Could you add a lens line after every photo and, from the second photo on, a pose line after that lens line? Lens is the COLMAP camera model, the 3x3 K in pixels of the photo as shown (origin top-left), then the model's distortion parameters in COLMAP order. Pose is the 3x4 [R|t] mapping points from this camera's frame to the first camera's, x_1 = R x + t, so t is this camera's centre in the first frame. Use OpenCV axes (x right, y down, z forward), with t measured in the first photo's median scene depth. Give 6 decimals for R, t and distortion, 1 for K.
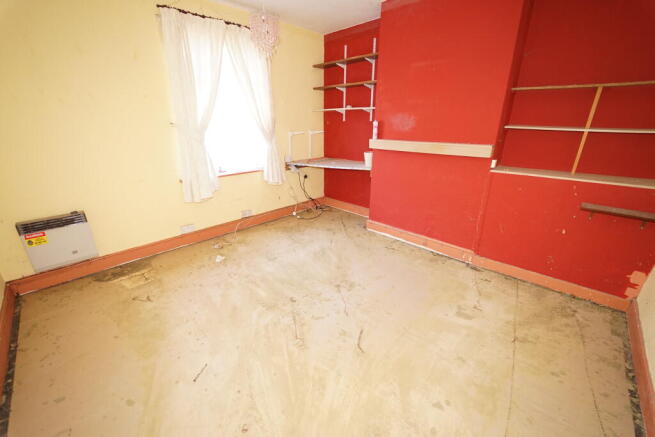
lens RADIAL K [[265.3, 0, 326.3], [0, 265.3, 220.9], [0, 0, 1]] dist [-0.022382, -0.000238]
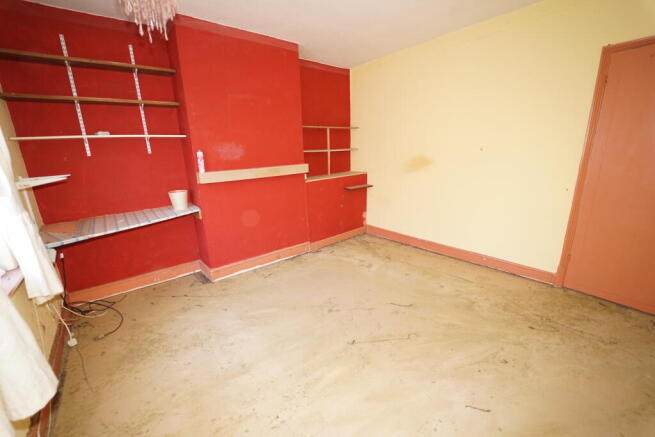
lens RADIAL K [[265.3, 0, 327.2], [0, 265.3, 219.5], [0, 0, 1]] dist [-0.022382, -0.000238]
pose [[0.111886, -0.261126, 0.958799, -0.648490], [0.380259, 0.902671, 0.201466, -0.207724], [-0.918088, 0.342051, 0.200291, 0.564594]]
